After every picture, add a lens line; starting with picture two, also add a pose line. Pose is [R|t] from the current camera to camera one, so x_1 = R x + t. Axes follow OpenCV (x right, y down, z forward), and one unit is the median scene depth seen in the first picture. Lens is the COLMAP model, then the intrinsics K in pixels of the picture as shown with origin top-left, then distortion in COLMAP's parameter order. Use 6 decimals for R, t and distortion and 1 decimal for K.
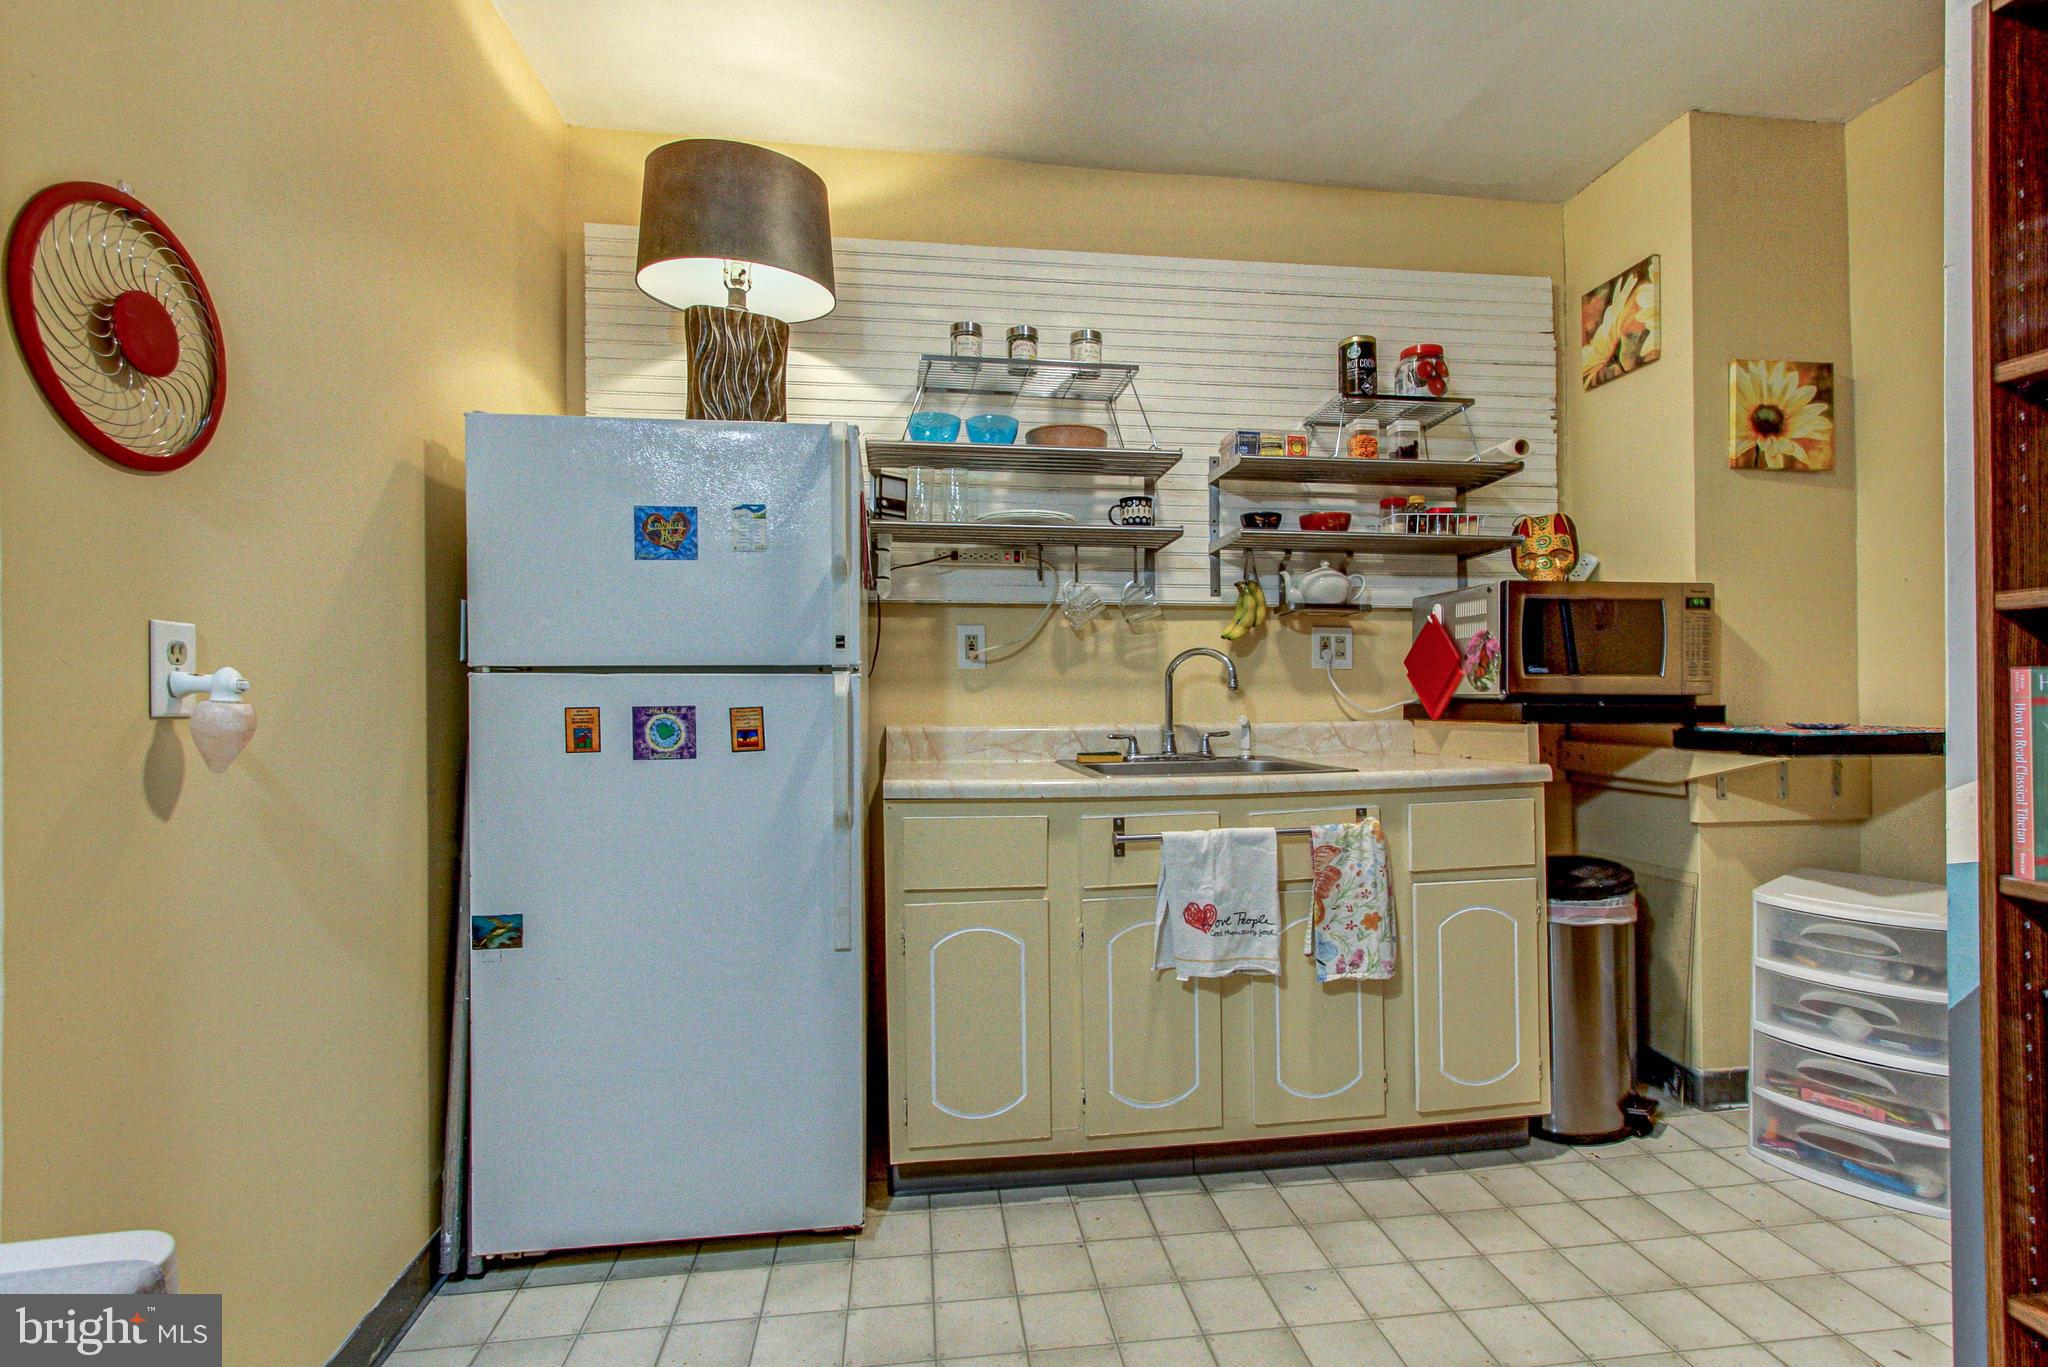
lens RADIAL K [[952.7, 0, 1029.8], [0, 952.7, 701.6], [0, 0, 1]] dist [-0.004364, 0.000561]
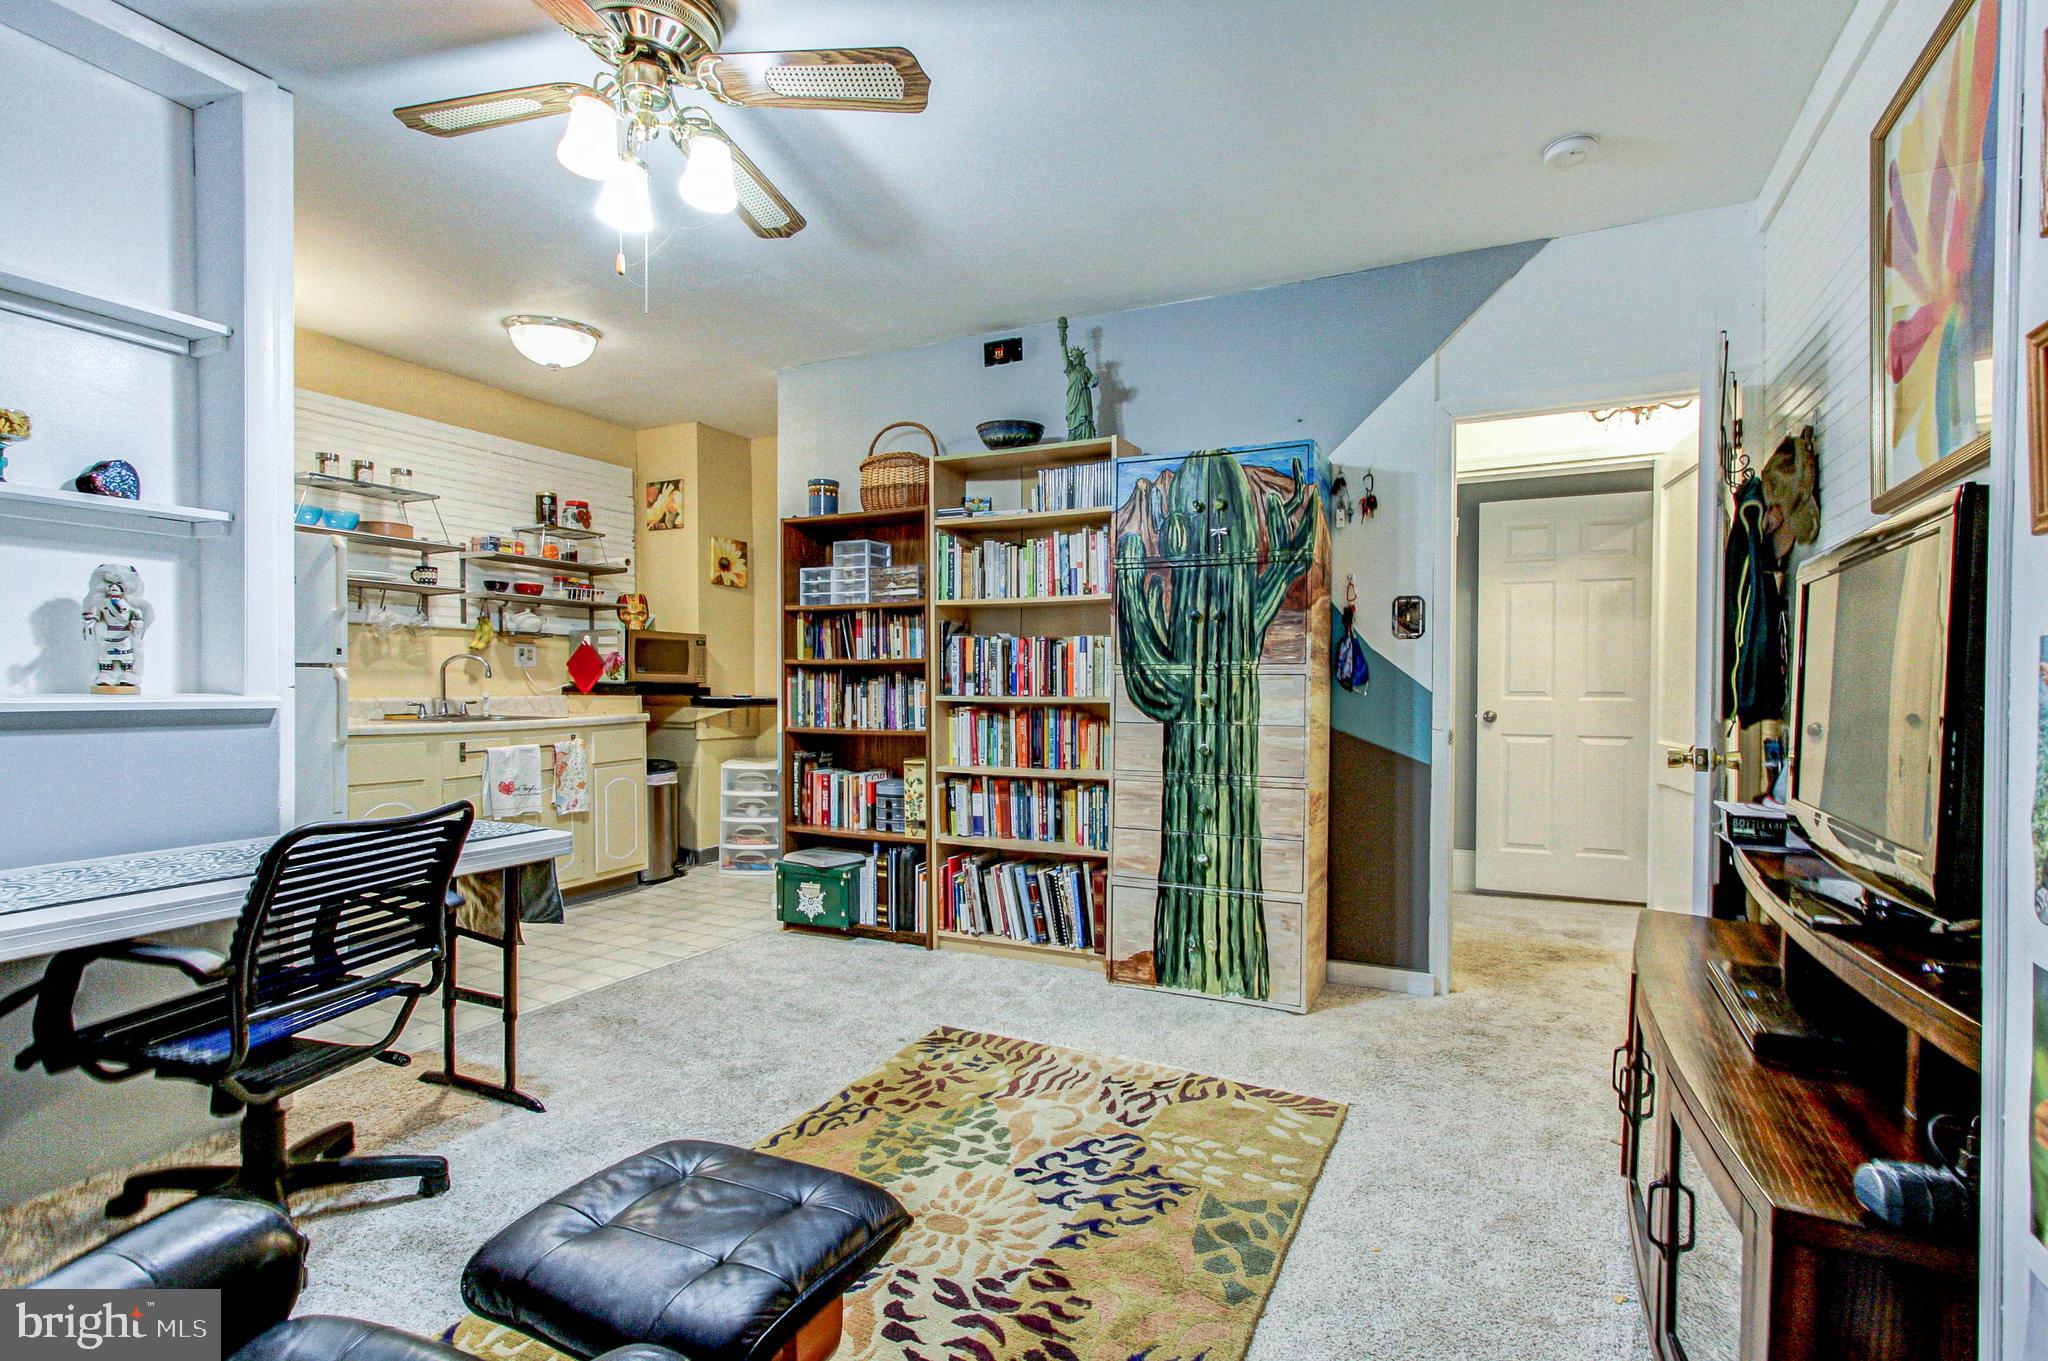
lens RADIAL K [[952.7, 0, 1029.8], [0, 952.7, 698.6], [0, 0, 1]] dist [-0.004364, 0.000561]
pose [[0.539992, -0.005601, 0.841652, -0.751498], [-0.003167, 0.999957, 0.008687, 0.007949], [-0.841664, -0.007356, 0.539951, -0.853137]]
